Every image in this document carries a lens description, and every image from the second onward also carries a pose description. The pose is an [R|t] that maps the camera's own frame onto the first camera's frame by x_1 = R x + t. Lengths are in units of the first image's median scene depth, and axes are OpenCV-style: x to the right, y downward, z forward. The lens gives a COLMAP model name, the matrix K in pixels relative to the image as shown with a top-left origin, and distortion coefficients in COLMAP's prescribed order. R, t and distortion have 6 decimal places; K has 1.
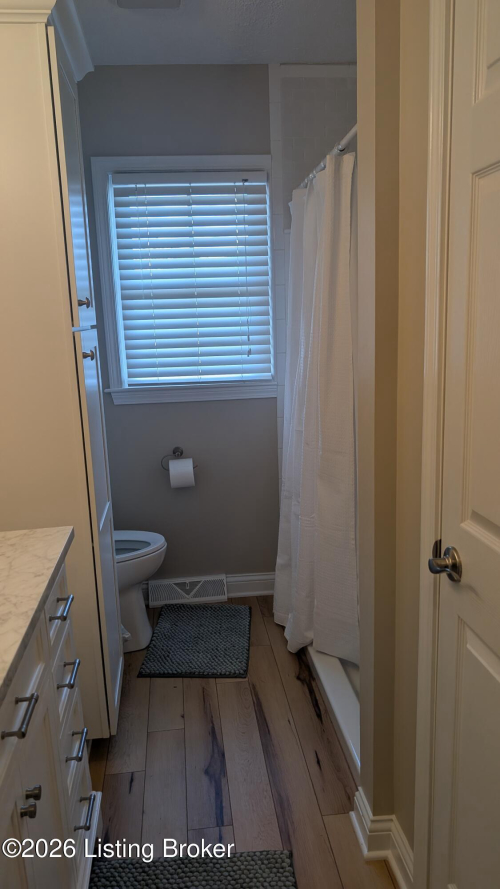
lens RADIAL K [[661.0, 0, 249.1], [0, 661.0, 451.6], [0, 0, 1]] dist [0.028651, -0.023196]
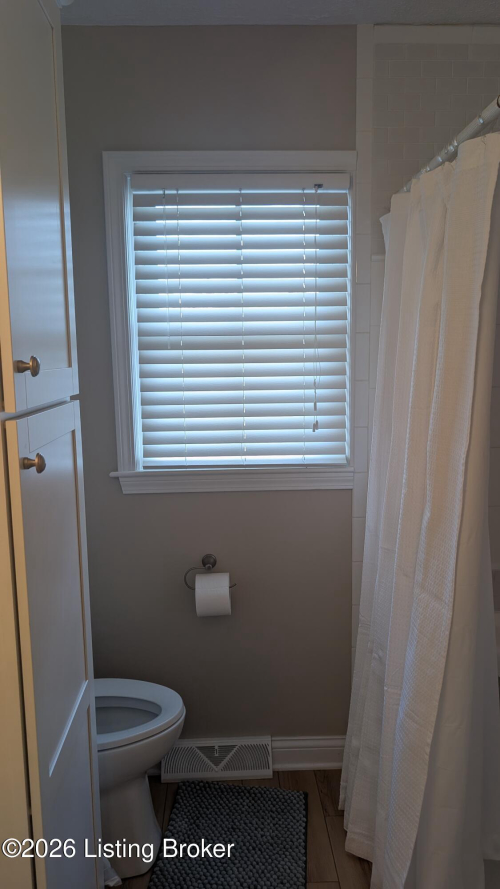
lens RADIAL K [[661.0, 0, 247.3], [0, 661.0, 441.1], [0, 0, 1]] dist [0.028651, -0.023196]
pose [[0.997001, 0.030369, -0.071174, -0.022074], [-0.035592, 0.996674, -0.073308, -0.081758], [0.068711, 0.075622, 0.994766, 0.303468]]
